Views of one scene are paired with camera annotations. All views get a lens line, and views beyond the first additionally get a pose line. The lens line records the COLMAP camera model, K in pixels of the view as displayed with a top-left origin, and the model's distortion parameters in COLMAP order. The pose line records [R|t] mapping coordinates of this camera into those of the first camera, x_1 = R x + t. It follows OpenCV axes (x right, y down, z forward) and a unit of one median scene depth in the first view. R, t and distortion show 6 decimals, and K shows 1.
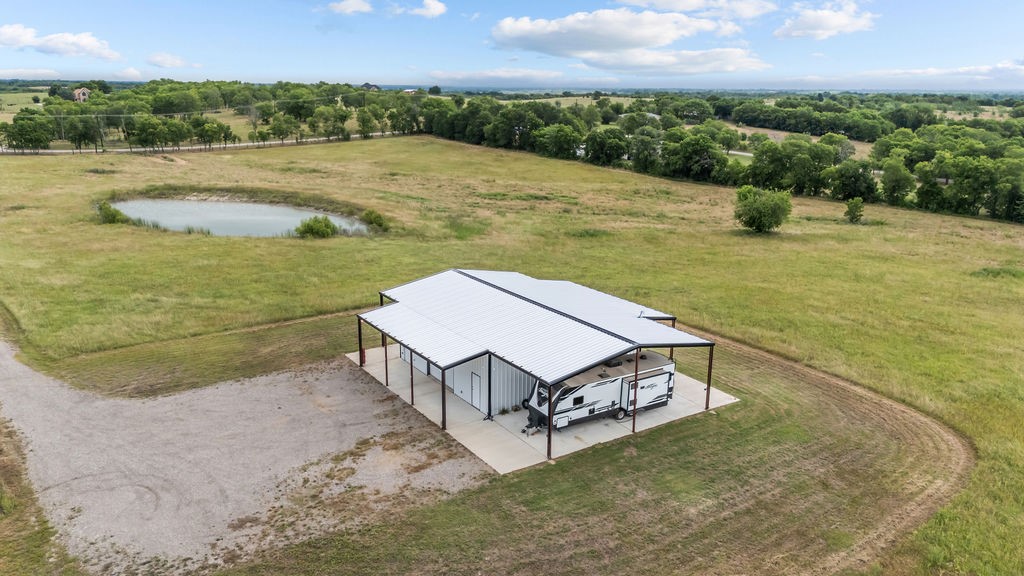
lens RADIAL K [[752.5, 0, 513.1], [0, 752.5, 291.1], [0, 0, 1]] dist [0.079236, -0.099297]
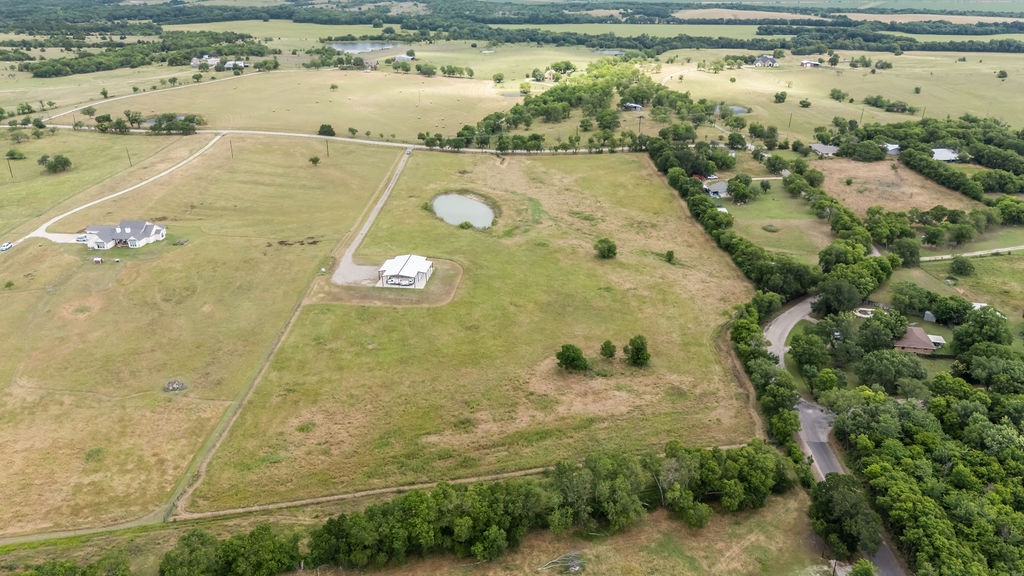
lens RADIAL K [[752.5, 0, 513.1], [0, 752.5, 291.1], [0, 0, 1]] dist [0.079236, -0.099297]
pose [[0.763816, 0.245907, -0.596754, 3.675629], [-0.159885, 0.967849, 0.194181, -0.920957], [0.625318, -0.052906, 0.778575, -2.639411]]
